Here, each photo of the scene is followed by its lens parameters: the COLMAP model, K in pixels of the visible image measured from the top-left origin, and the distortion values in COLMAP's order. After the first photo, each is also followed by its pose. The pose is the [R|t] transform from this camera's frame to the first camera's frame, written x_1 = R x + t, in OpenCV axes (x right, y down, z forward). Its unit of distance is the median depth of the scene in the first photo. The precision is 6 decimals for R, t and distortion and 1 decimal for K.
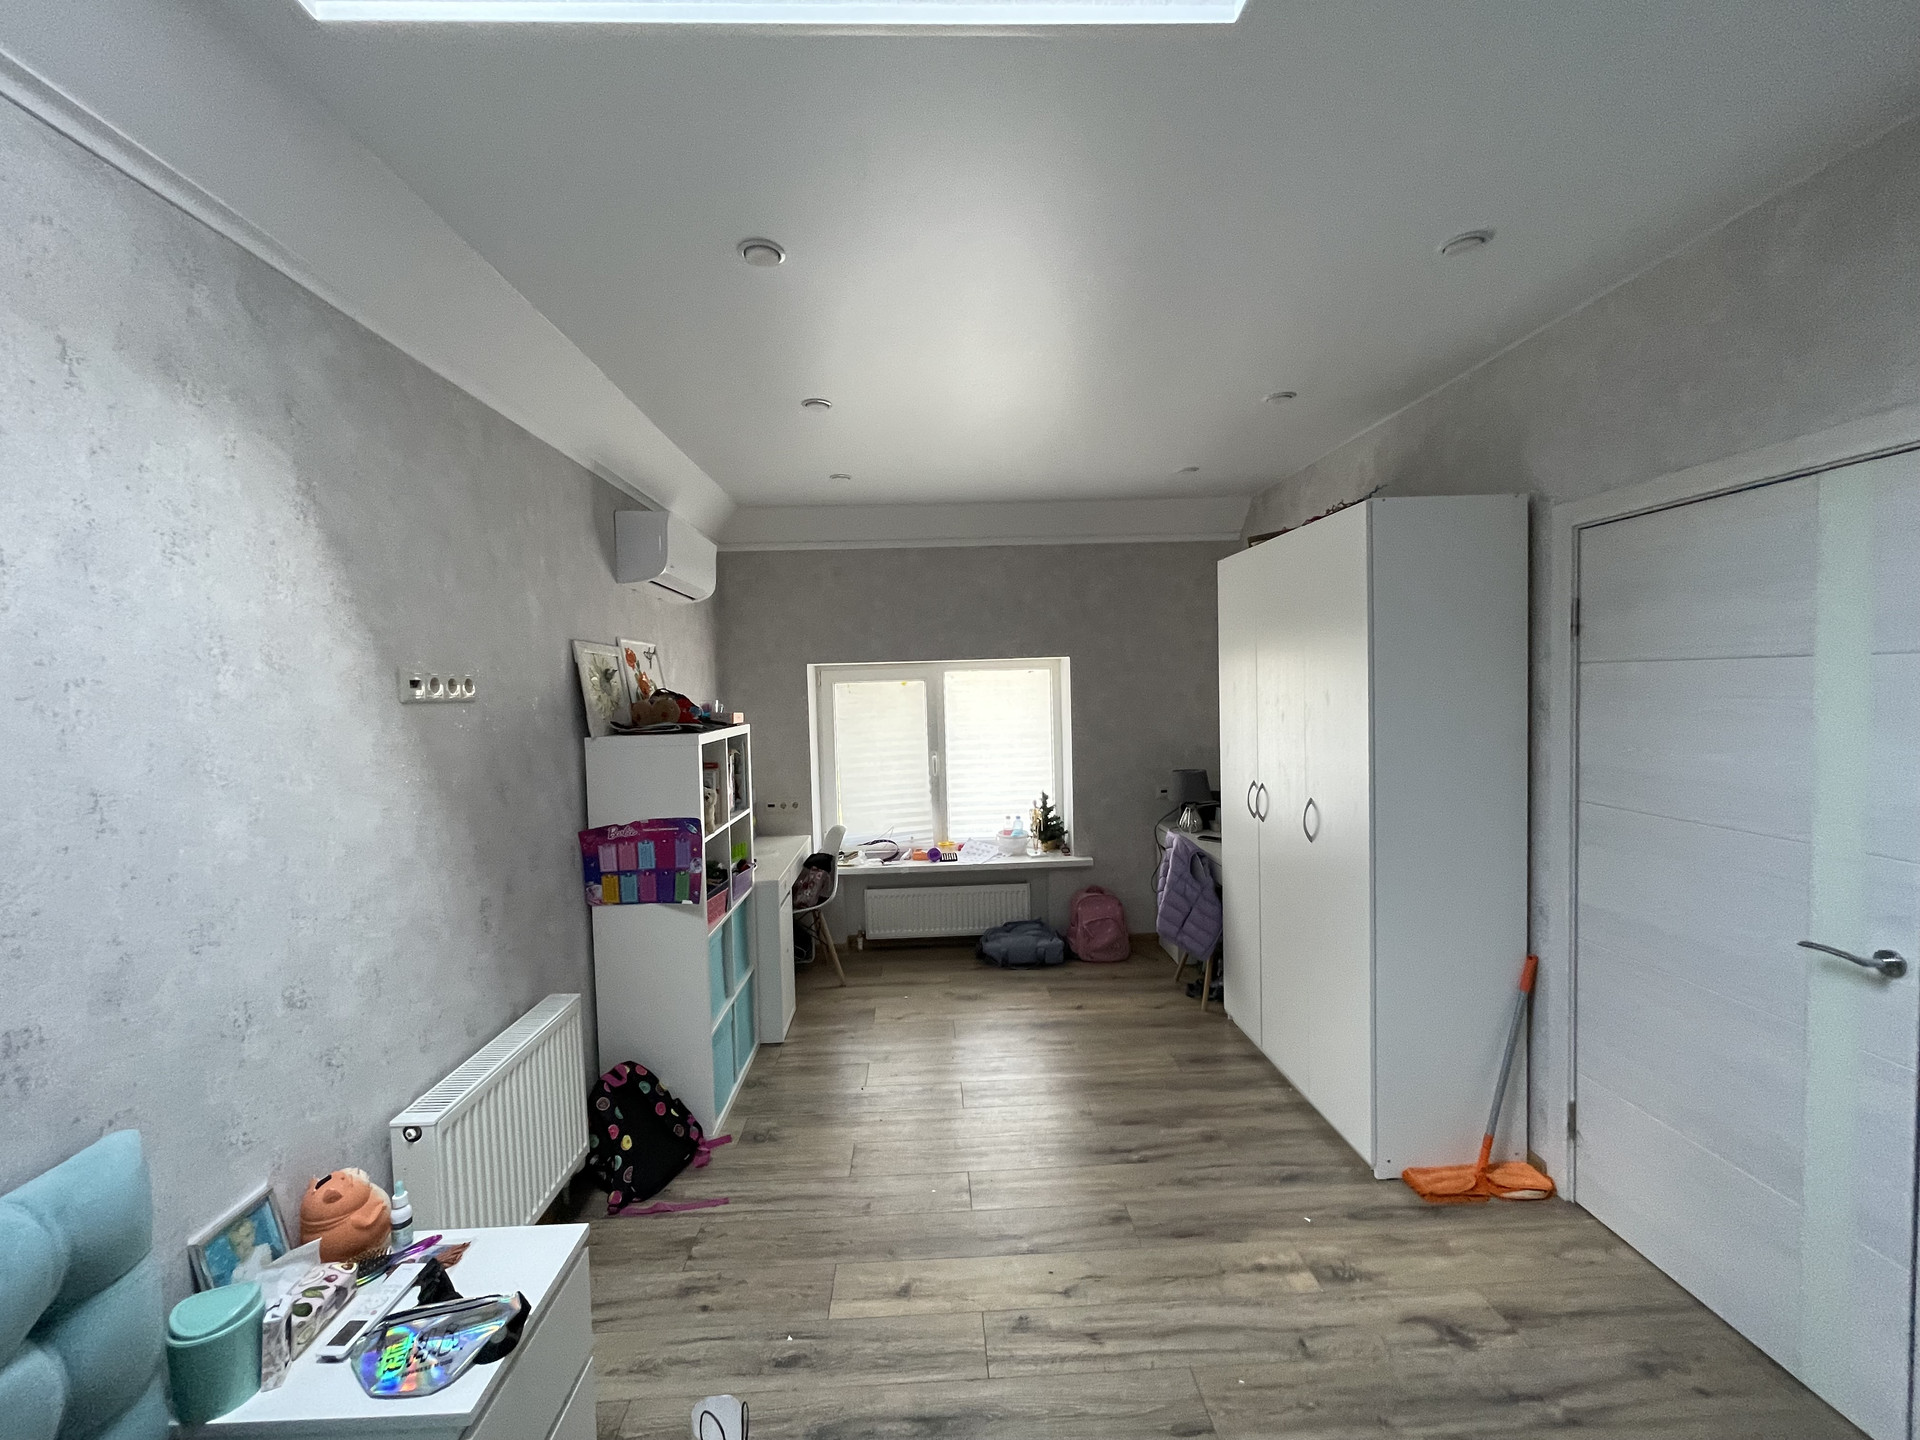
lens RADIAL K [[767.6, 0, 949.2], [0, 767.6, 720.0], [0, 0, 1]] dist [0.006651, -0.003432]
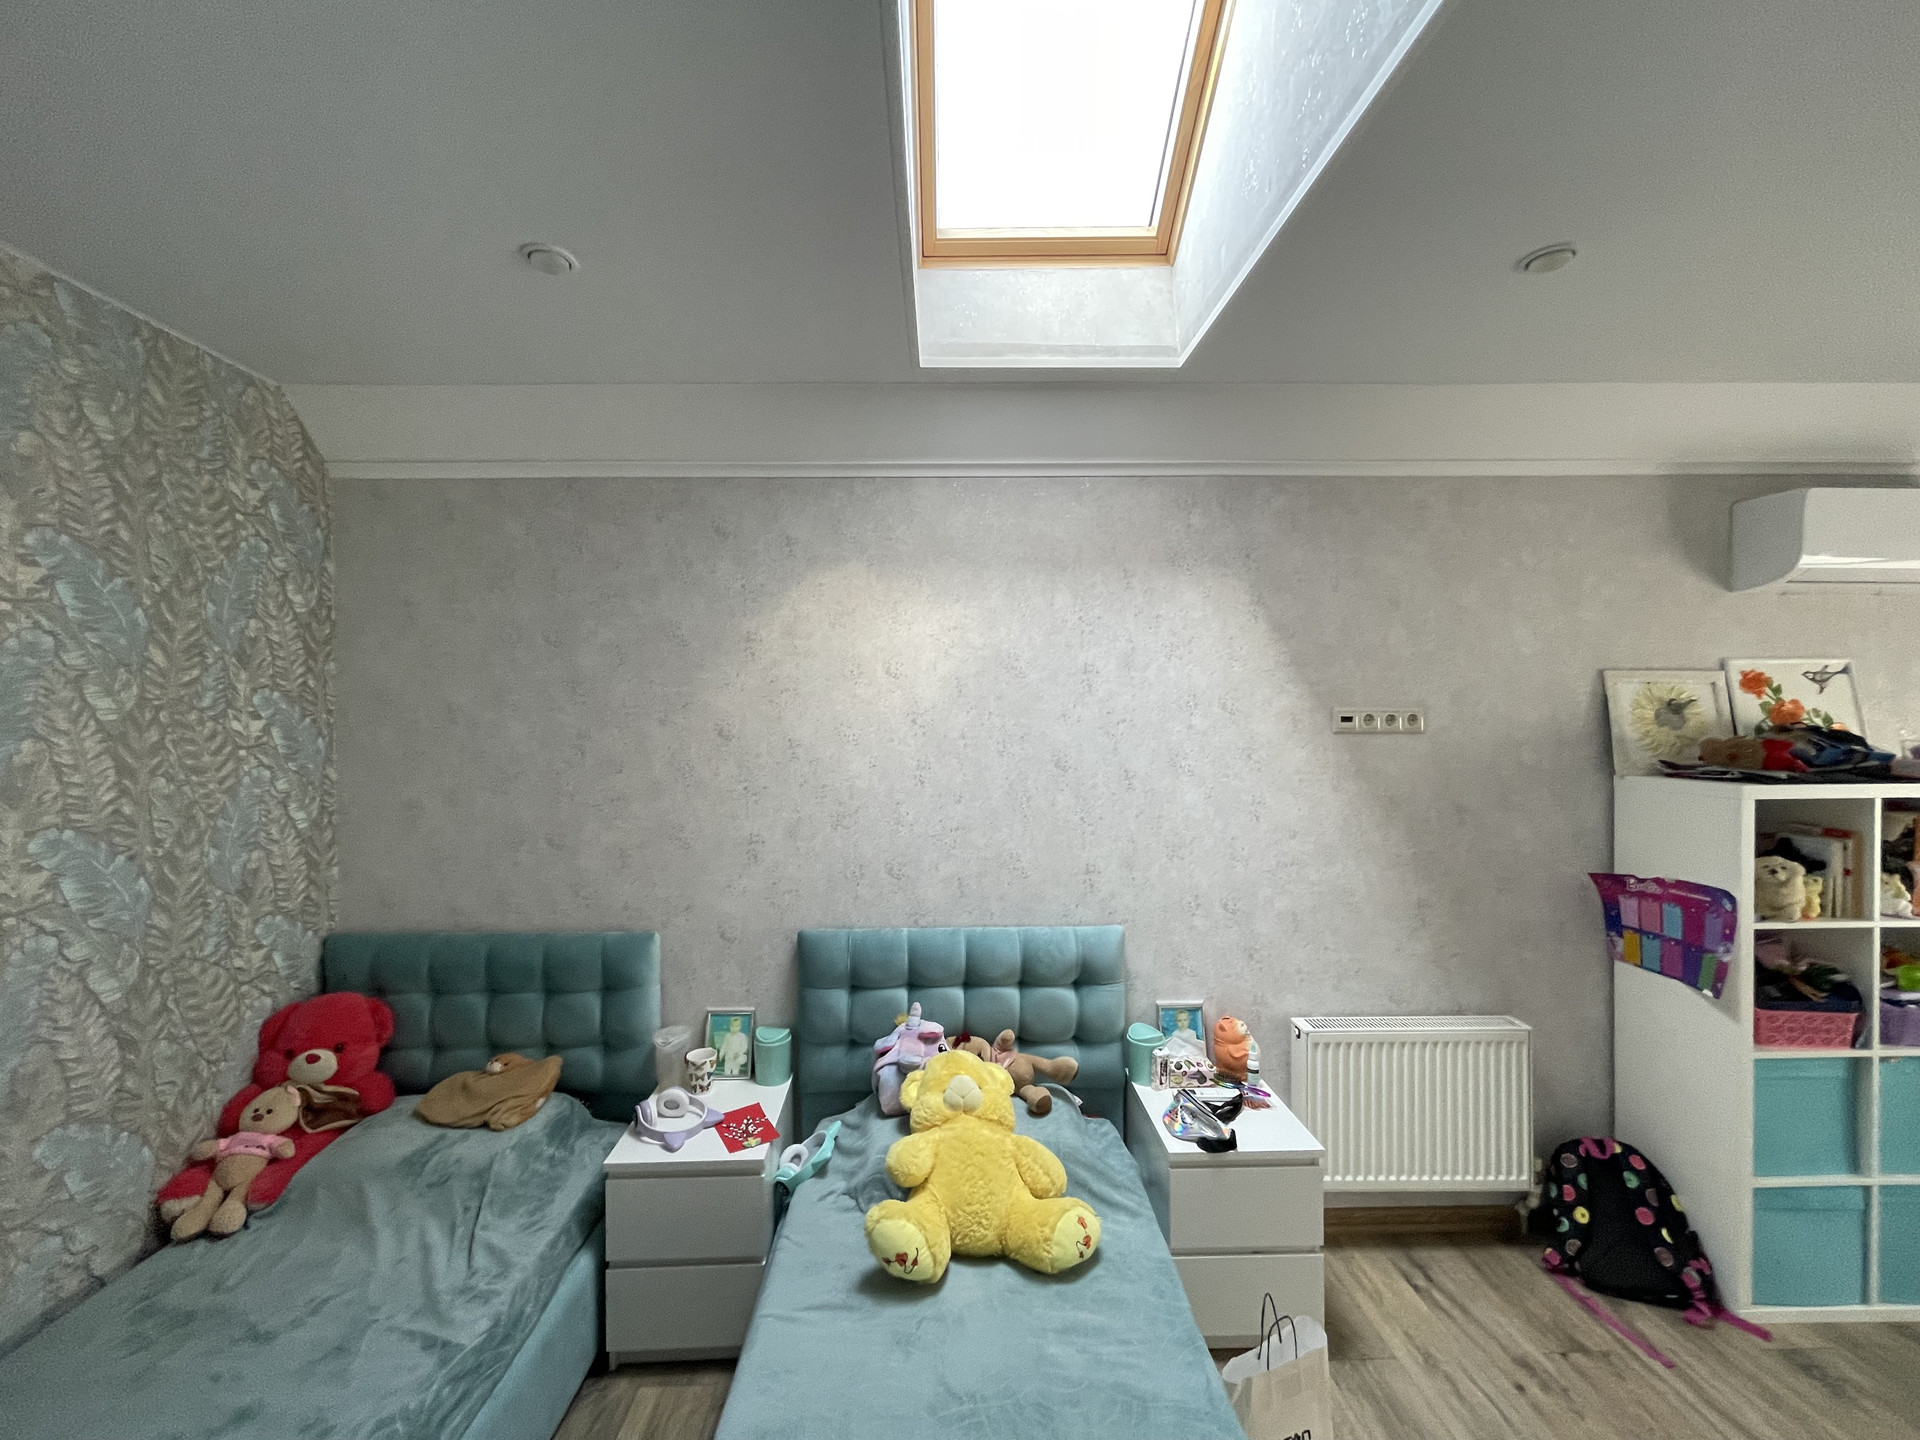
lens RADIAL K [[767.6, 0, 950.7], [0, 767.6, 722.2], [0, 0, 1]] dist [0.006651, -0.003432]
pose [[-0.008041, 0.031665, -0.999466, 0.585302], [-0.036107, 0.998838, 0.031935, -0.052138], [0.999316, 0.036344, -0.006888, 0.271737]]
